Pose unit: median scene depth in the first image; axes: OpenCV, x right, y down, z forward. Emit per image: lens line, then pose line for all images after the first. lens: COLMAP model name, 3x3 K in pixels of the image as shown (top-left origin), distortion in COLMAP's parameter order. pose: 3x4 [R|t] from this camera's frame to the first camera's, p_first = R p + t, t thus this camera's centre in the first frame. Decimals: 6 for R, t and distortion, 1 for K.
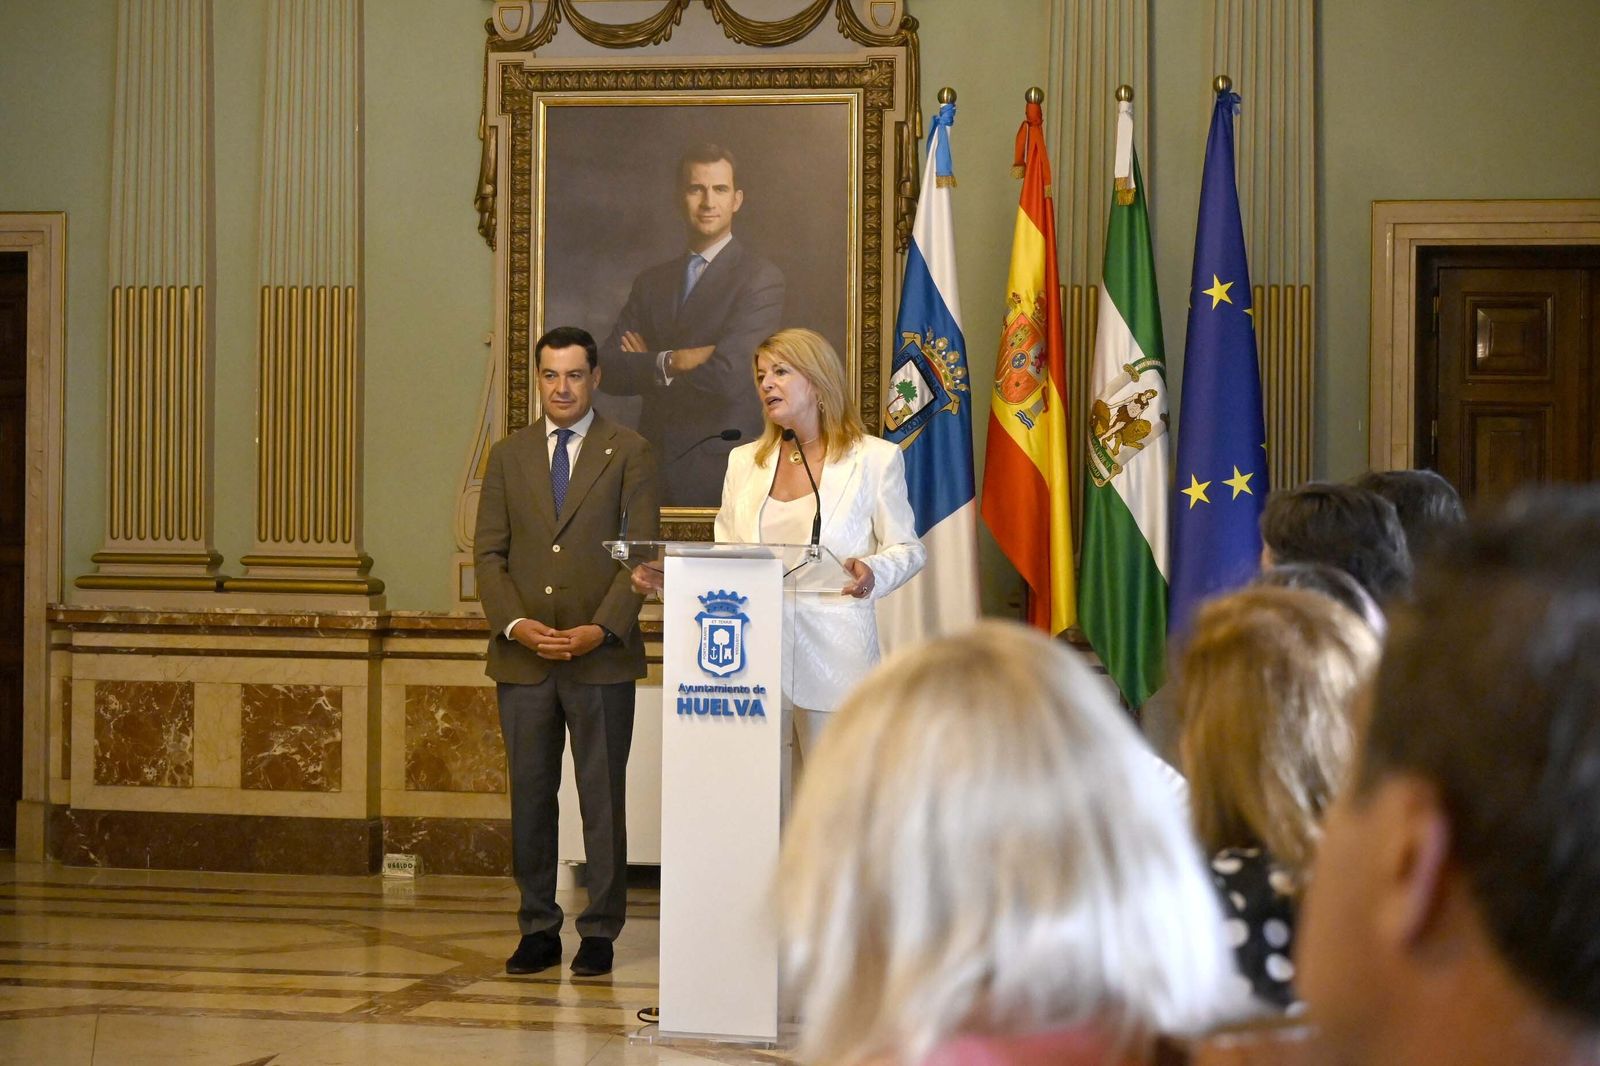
lens RADIAL K [[3711.4, 0, 802.7], [0, 3711.4, 533.5], [0, 0, 1]] dist [-0.011518, 0.000000]
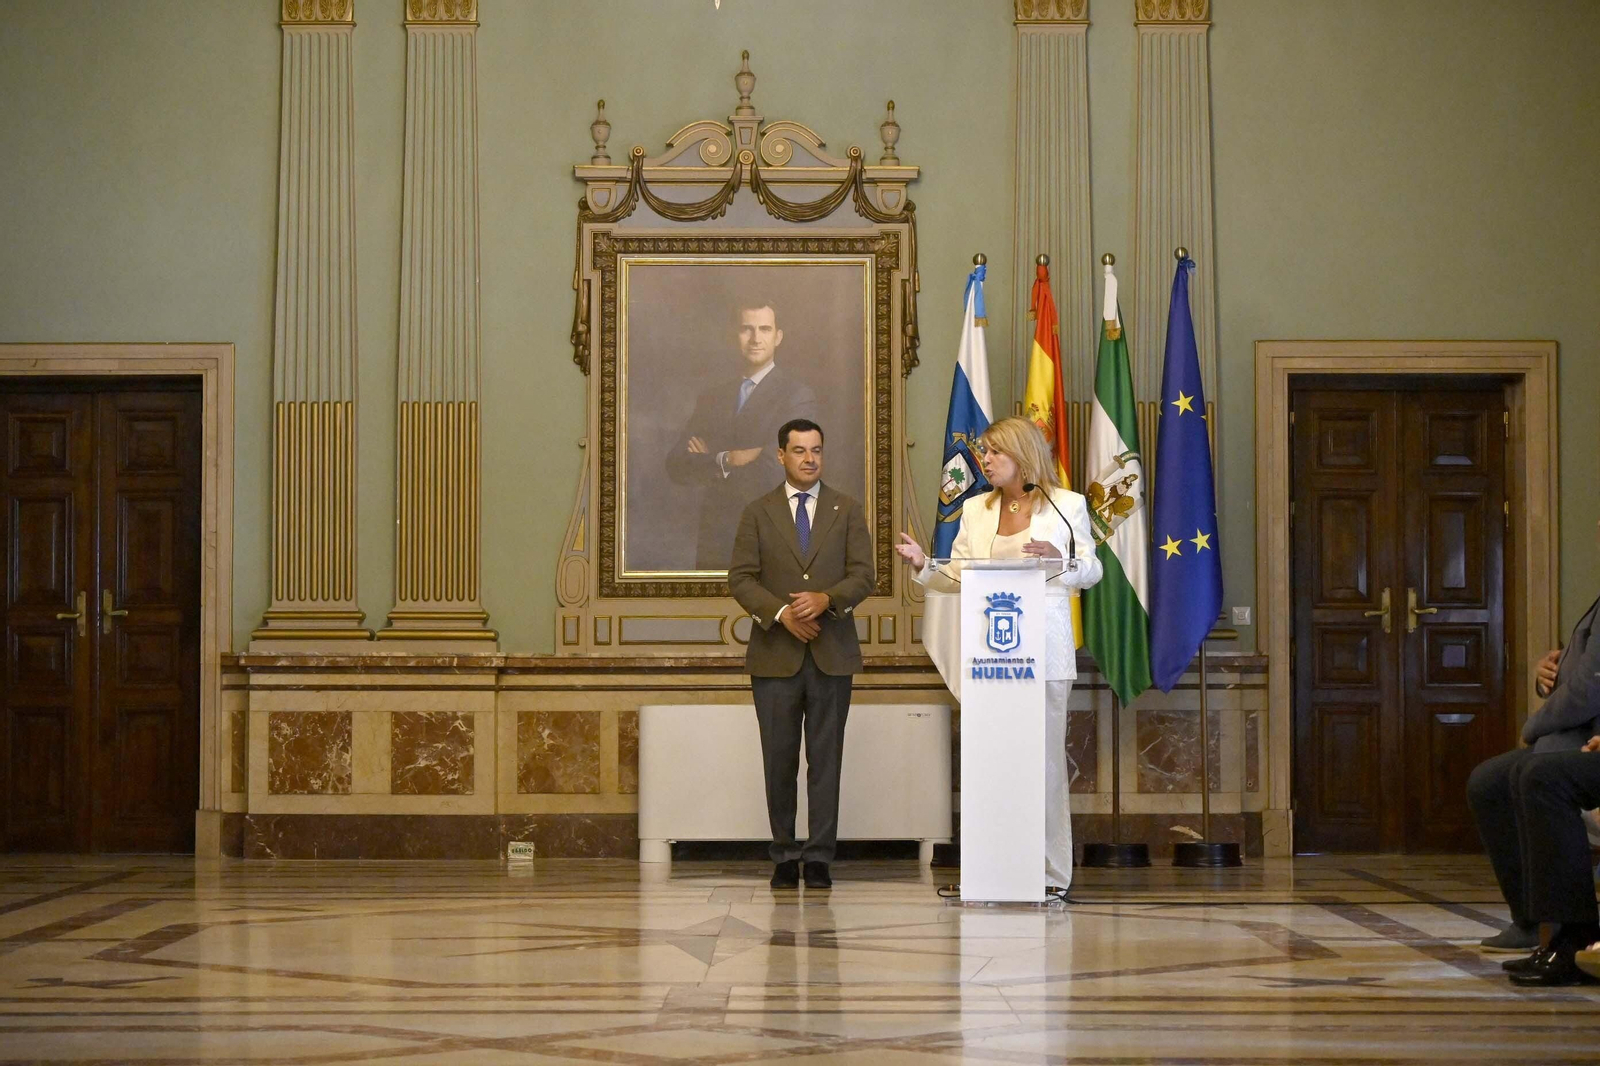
lens RADIAL K [[3711.4, 0, 791.7], [0, 3711.4, 527.1], [0, 0, 1]] dist [-0.011518, 0.000000]
pose [[0.977920, -0.002399, 0.208967, -0.290337], [0.013190, 0.998649, -0.050263, 0.044144], [-0.208564, 0.051910, 0.976630, -0.287313]]
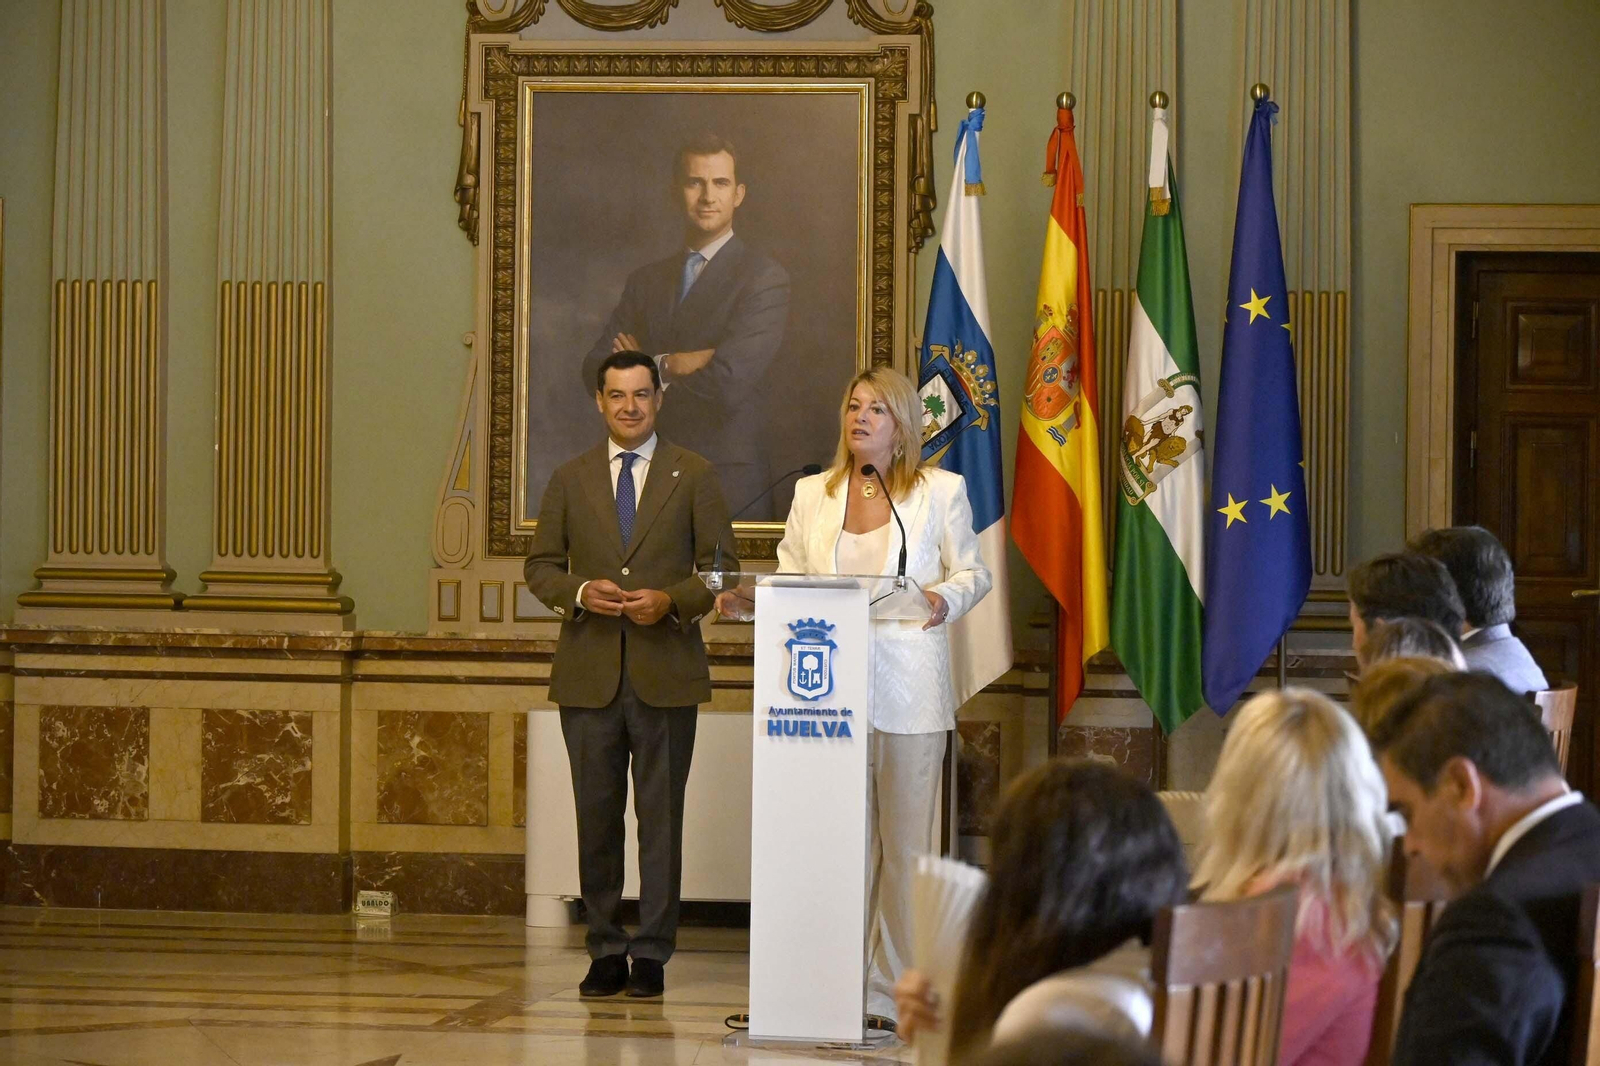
lens RADIAL K [[5713.8, 0, 799.2], [0, 5713.8, 532.1], [0, 0, 1]] dist [-0.056715, 0.000000]
pose [[0.998532, 0.000844, 0.054157, -0.081159], [-0.001293, 0.999965, 0.008246, -0.016298], [-0.054148, -0.008304, 0.998498, -0.449516]]
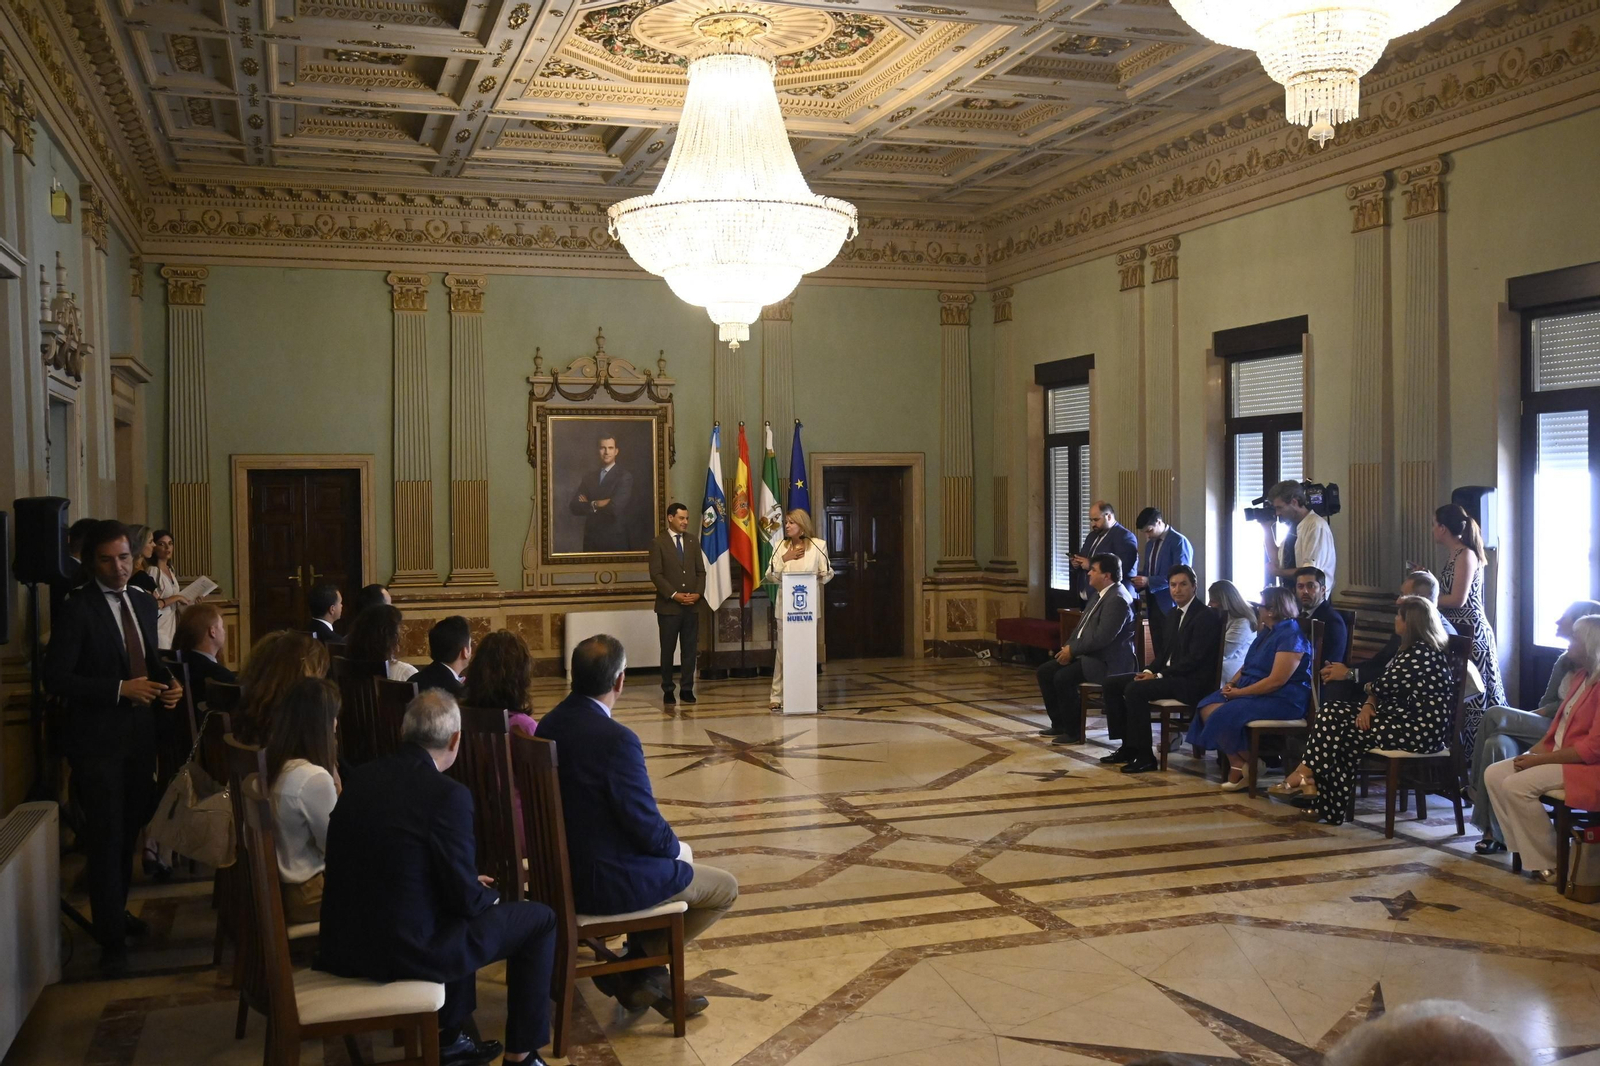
lens RADIAL K [[1506.2, 0, 796.7], [0, 1506.2, 543.6], [0, 0, 1]] dist [-0.011091, 0.000000]
pose [[0.860111, -0.036452, 0.508803, -0.529639], [0.025805, 0.999276, 0.027970, -0.044916], [-0.509454, -0.010928, 0.860429, -0.151477]]
